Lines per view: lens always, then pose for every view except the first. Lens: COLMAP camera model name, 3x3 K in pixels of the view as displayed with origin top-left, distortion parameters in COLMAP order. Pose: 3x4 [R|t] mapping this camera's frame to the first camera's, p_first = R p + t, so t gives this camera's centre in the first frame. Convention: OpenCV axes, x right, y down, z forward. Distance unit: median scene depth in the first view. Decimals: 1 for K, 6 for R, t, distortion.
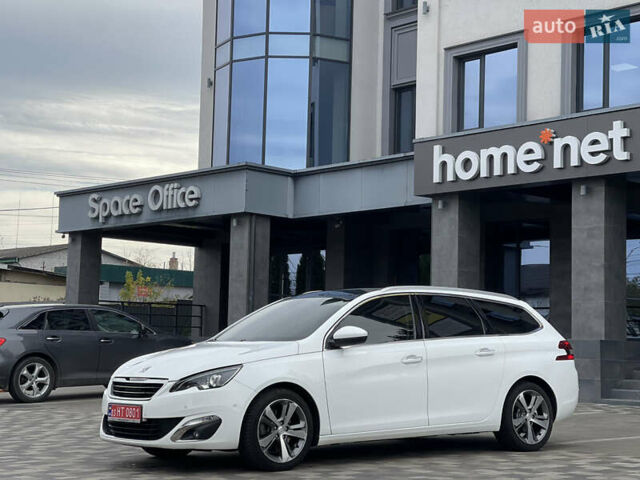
lens RADIAL K [[1179.9, 0, 320.0], [0, 1179.9, 240.0], [0, 0, 1]] dist [0.258868, -0.340198]
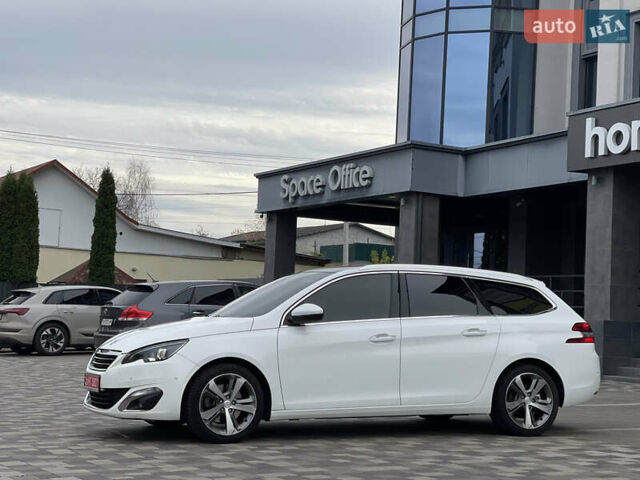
lens RADIAL K [[1179.9, 0, 320.0], [0, 1179.9, 240.0], [0, 0, 1]] dist [0.258868, -0.340198]
pose [[0.968823, 0.001475, -0.247751, 0.141047], [0.002706, 0.999860, 0.016533, 0.001428], [0.247740, -0.016688, 0.968683, 0.017394]]
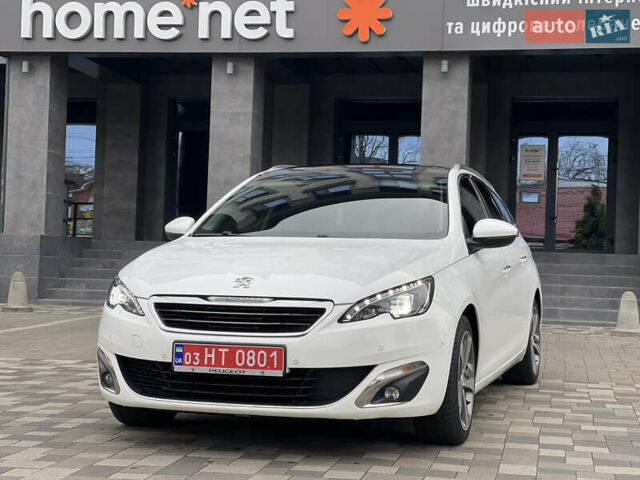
lens RADIAL K [[1179.9, 0, 320.0], [0, 1179.9, 240.0], [0, 0, 1]] dist [0.258868, -0.340198]
pose [[0.815270, 0.020255, 0.578727, -0.221054], [-0.068324, 0.995772, 0.061399, 0.024978], [-0.575037, -0.089597, 0.813207, 0.254833]]
